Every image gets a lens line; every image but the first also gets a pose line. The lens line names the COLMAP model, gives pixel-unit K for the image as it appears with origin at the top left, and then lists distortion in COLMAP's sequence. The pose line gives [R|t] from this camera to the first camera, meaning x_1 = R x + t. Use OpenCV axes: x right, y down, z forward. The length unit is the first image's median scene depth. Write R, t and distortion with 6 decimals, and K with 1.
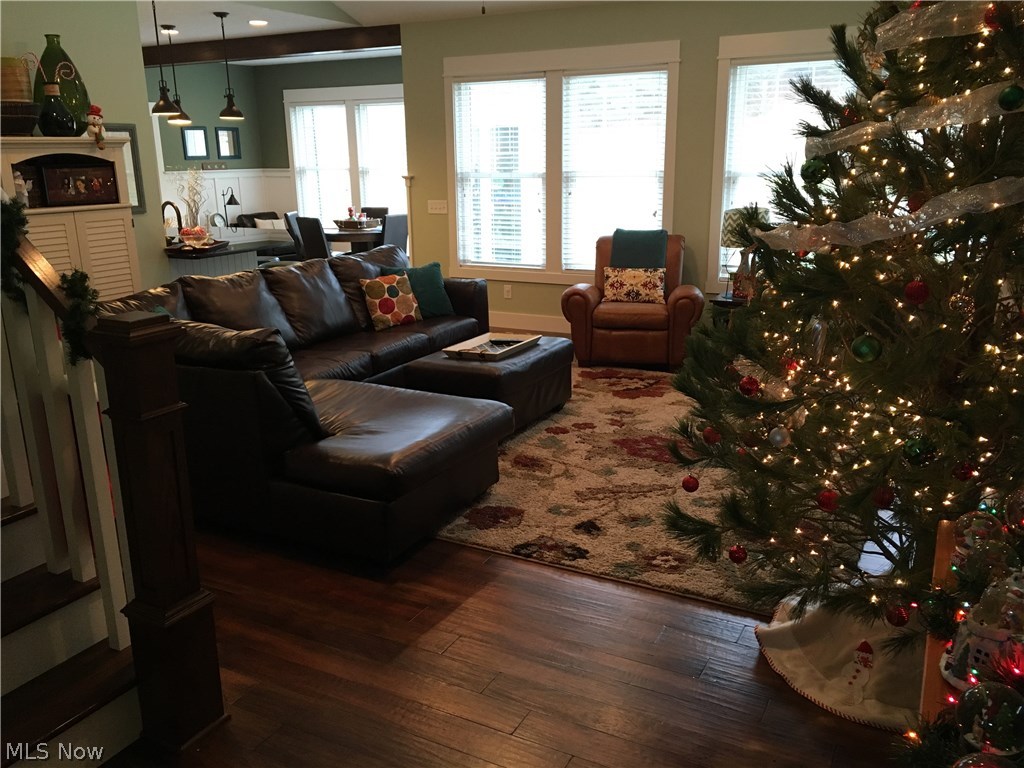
lens RADIAL K [[867.3, 0, 510.7], [0, 867.3, 384.8], [0, 0, 1]] dist [0.052443, -0.050955]
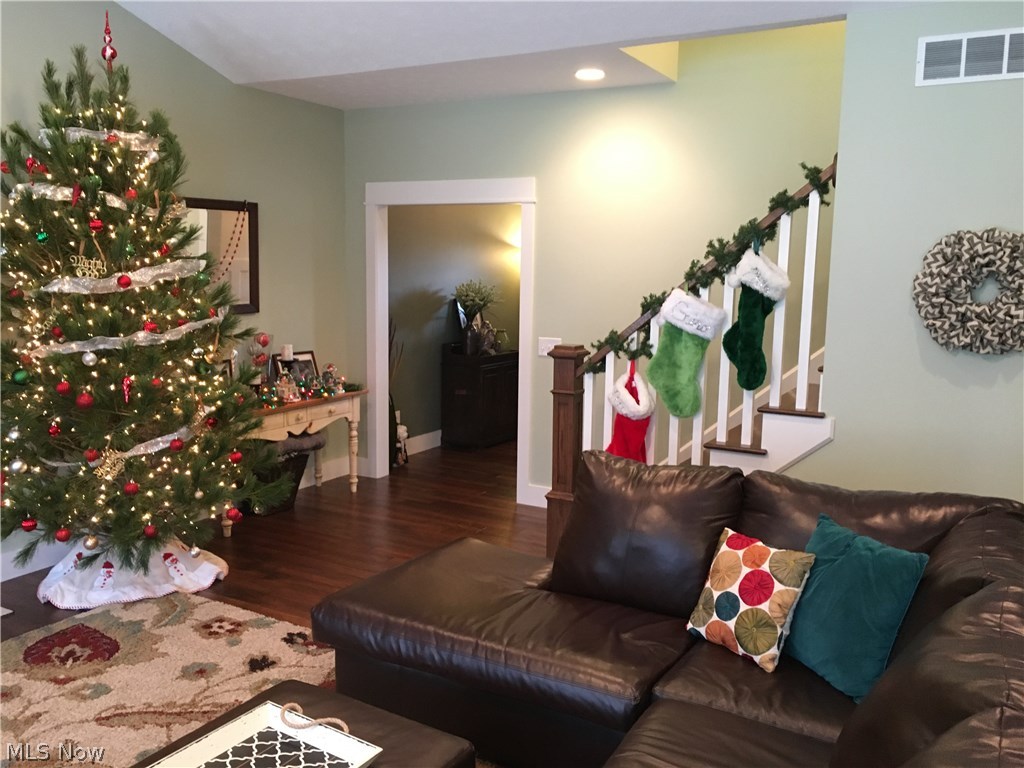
lens RADIAL K [[867.3, 0, 510.6], [0, 867.3, 385.9], [0, 0, 1]] dist [0.052443, -0.050955]
pose [[-0.999741, -0.003435, 0.022509, -0.120545], [0.005780, 0.917881, 0.396813, -0.290604], [-0.022024, 0.396840, -0.917624, 1.056591]]
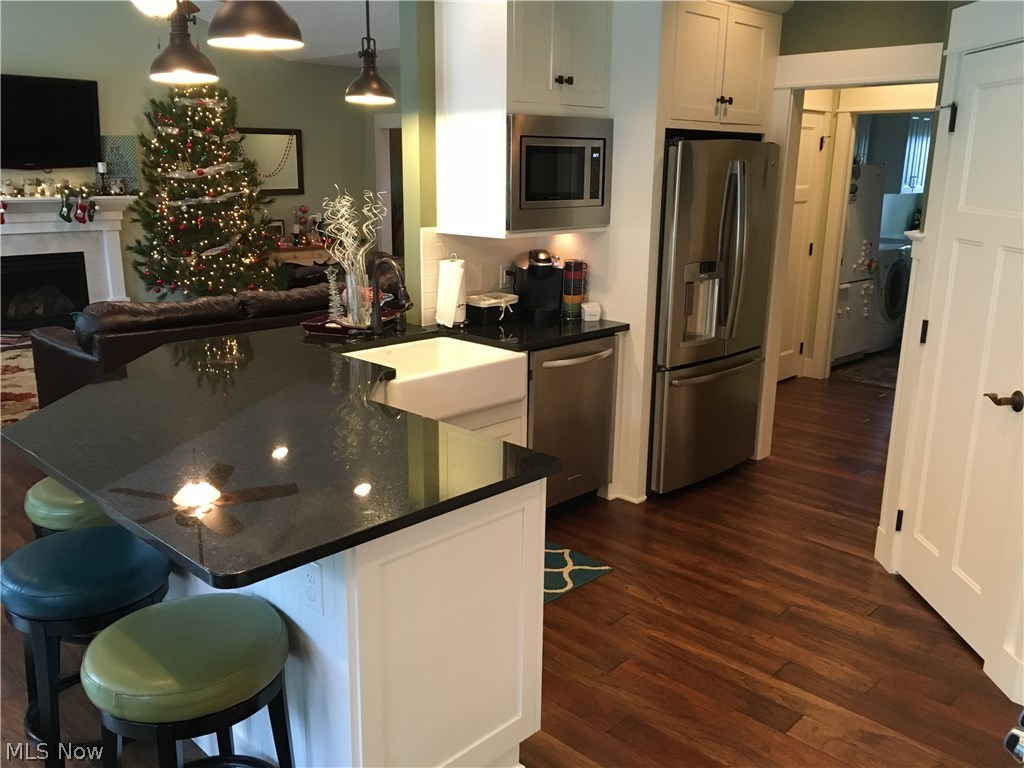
lens RADIAL K [[867.3, 0, 512.4], [0, 867.3, 388.1], [0, 0, 1]] dist [0.052443, -0.050955]
pose [[-0.957843, -0.064719, 0.279908, -0.679174], [0.081439, 0.873165, 0.480573, -0.428018], [-0.275508, 0.483109, -0.831084, 1.595161]]
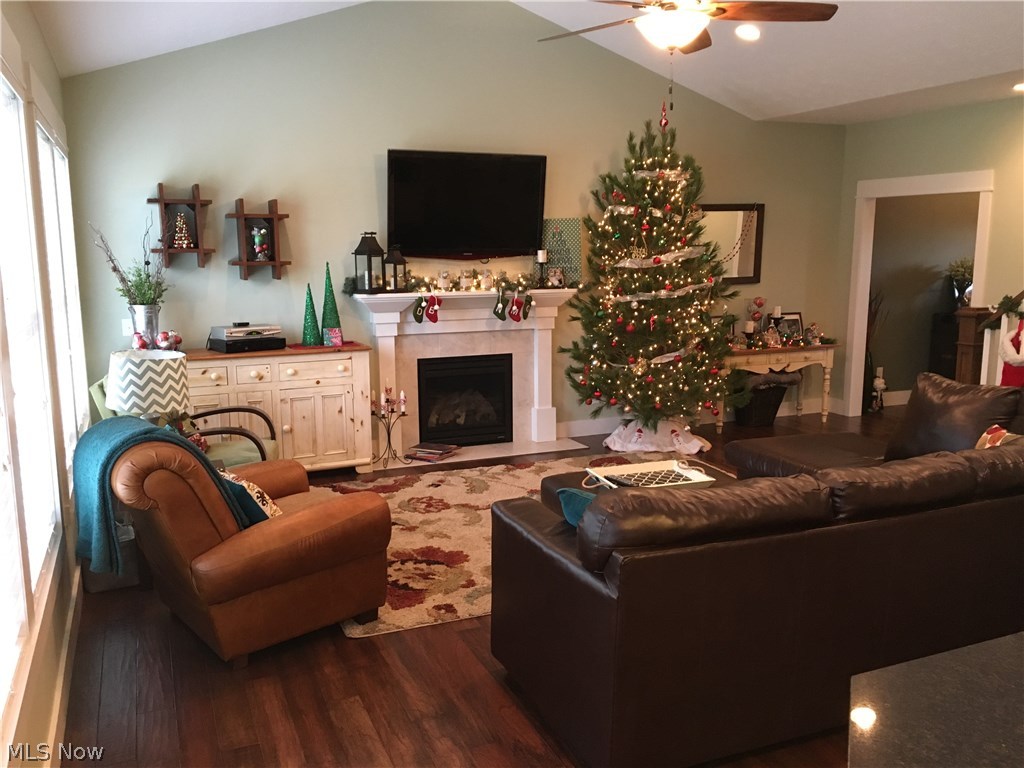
lens RADIAL K [[867.3, 0, 507.9], [0, 867.3, 388.8], [0, 0, 1]] dist [0.052443, -0.050955]
pose [[-0.773481, -0.085972, 0.627961, -0.366975], [0.184495, 0.917316, 0.352836, -0.376197], [-0.606373, 0.388767, -0.693665, 1.363208]]
